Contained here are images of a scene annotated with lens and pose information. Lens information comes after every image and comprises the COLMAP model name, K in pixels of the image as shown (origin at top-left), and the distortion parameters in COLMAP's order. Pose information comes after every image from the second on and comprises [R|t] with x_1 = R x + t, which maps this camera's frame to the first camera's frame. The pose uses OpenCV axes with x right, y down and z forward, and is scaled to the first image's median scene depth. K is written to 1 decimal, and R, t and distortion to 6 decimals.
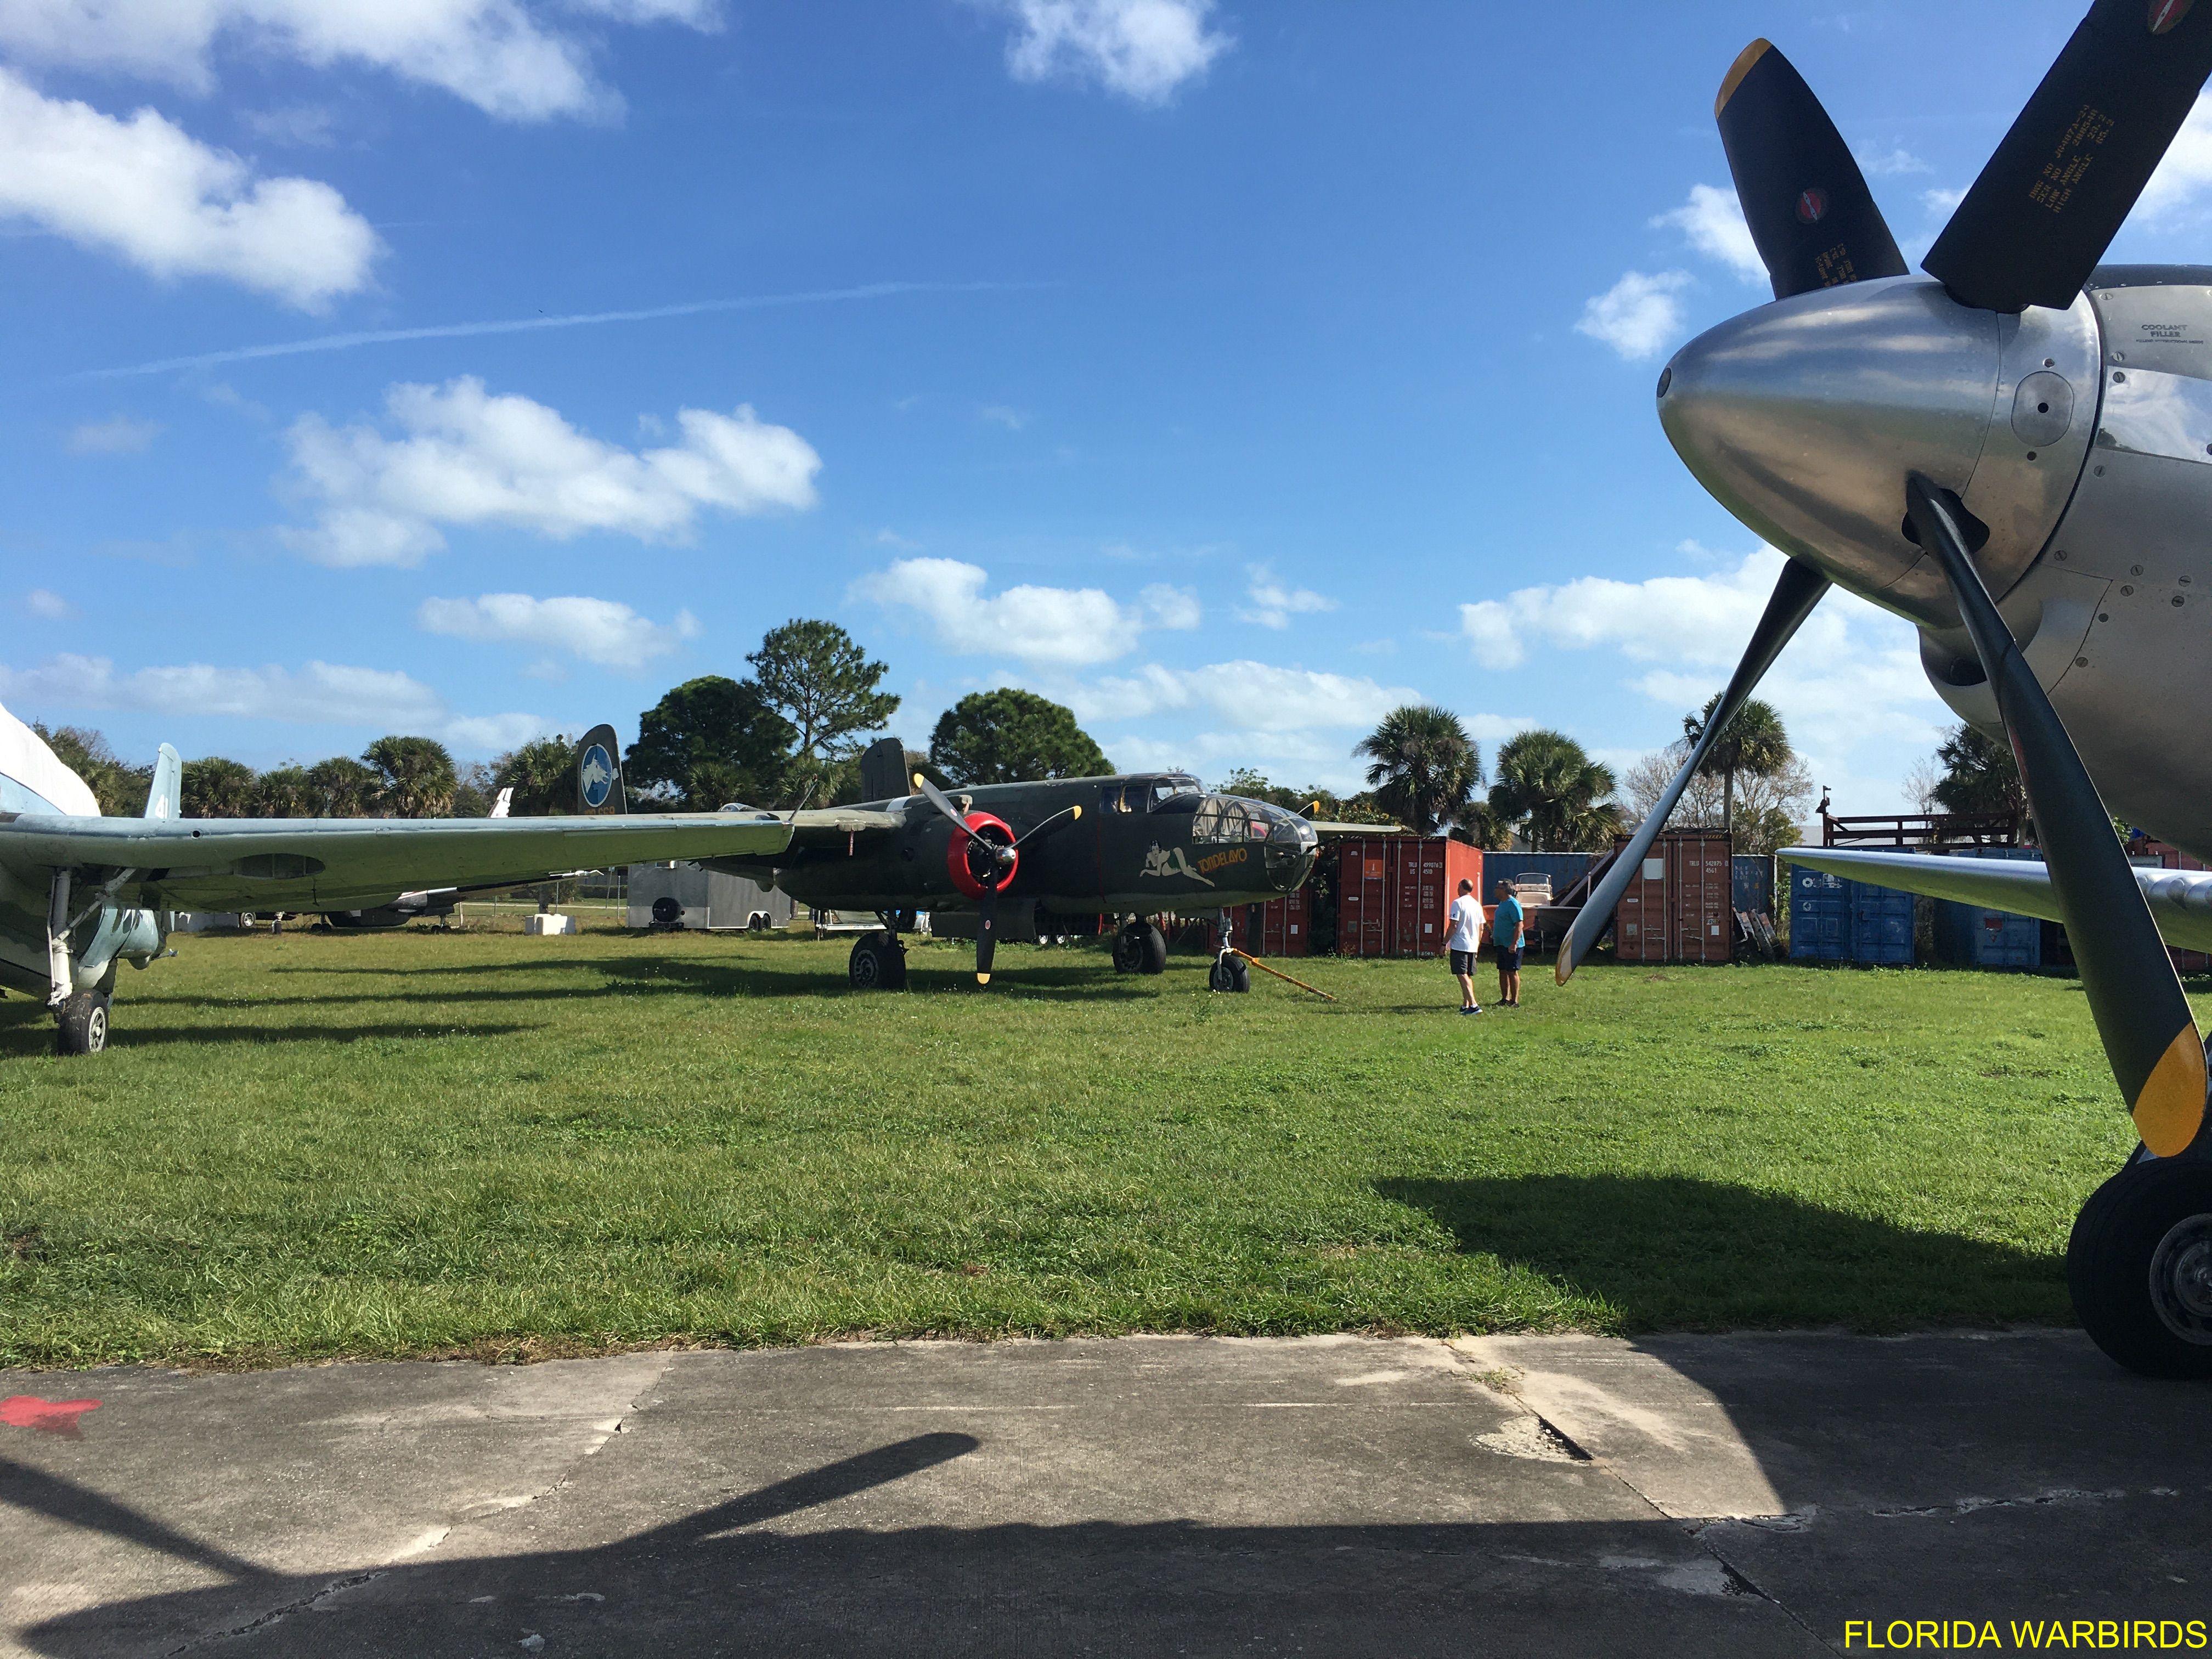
lens RADIAL K [[1846.5, 0, 1122.4], [0, 1846.5, 881.8], [0, 0, 1]] dist [0.081400, -0.120859]
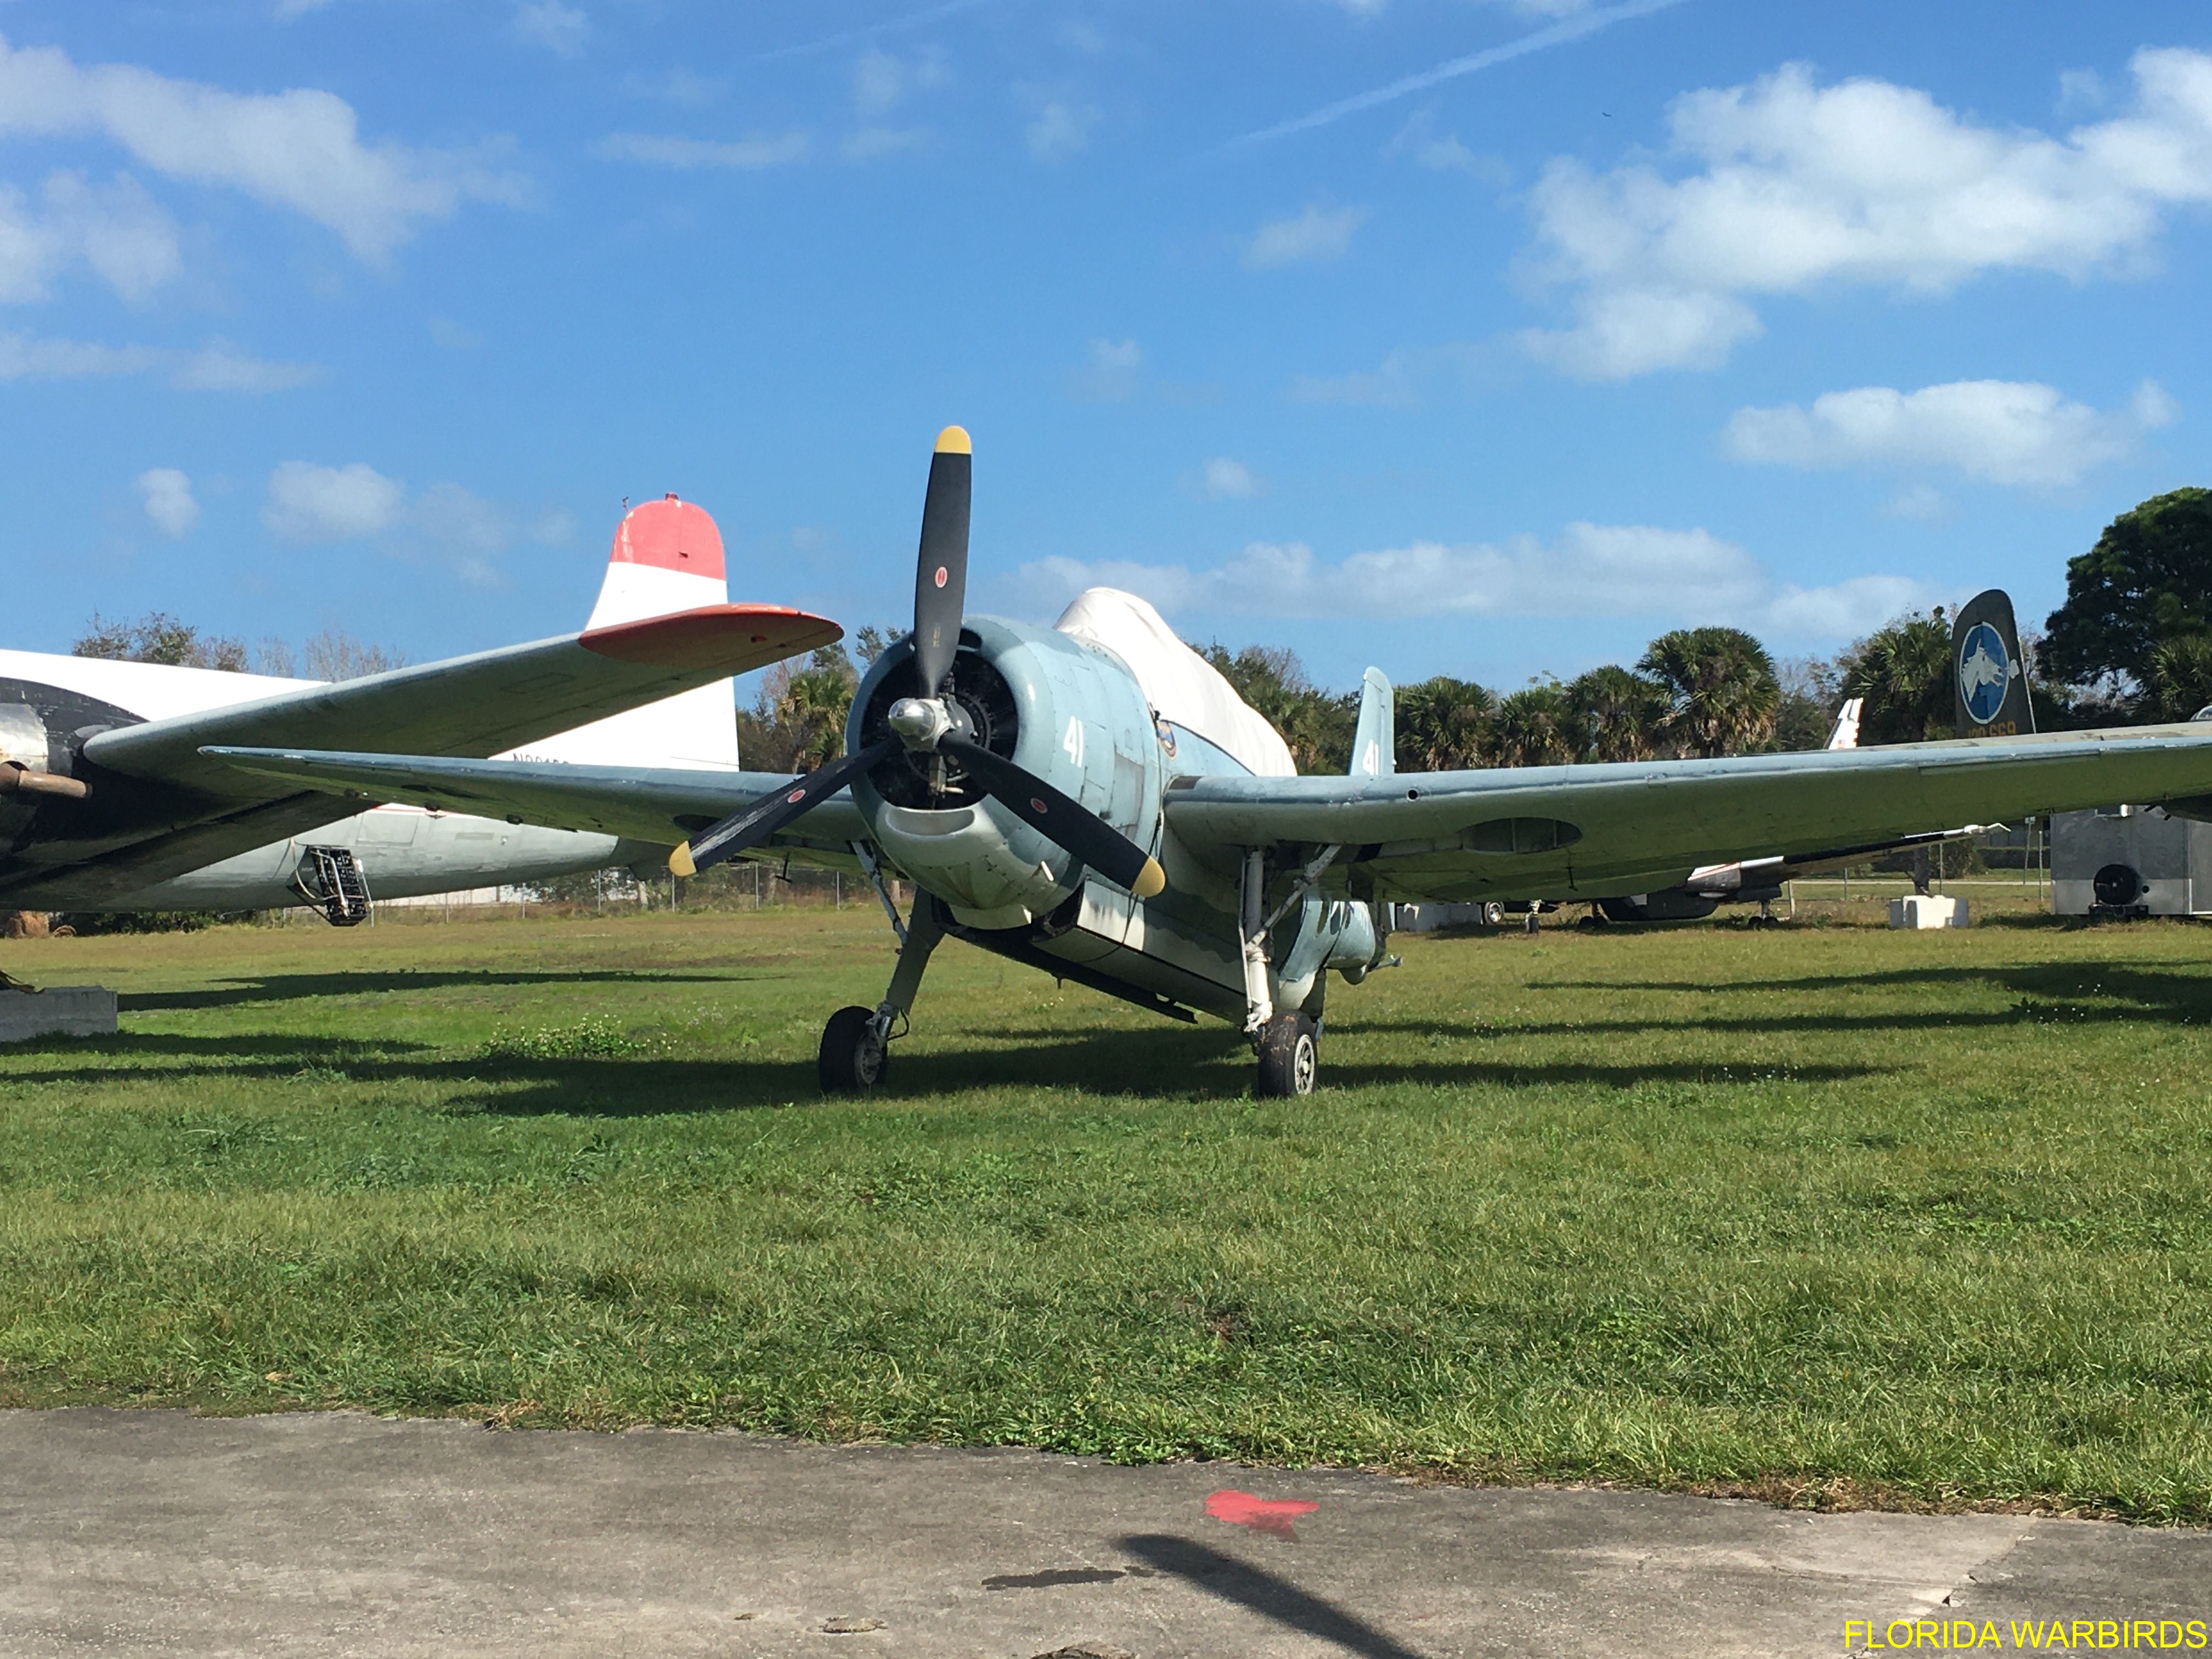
lens RADIAL K [[3278.0, 0, 1004.0], [0, 3278.0, 780.8], [0, 0, 1]] dist [0.561022, 0.000000]
pose [[0.827610, -0.047578, -0.559283, 0.096009], [0.038548, 0.998866, -0.027932, -0.001354], [0.559978, 0.001558, 0.828506, -0.159007]]
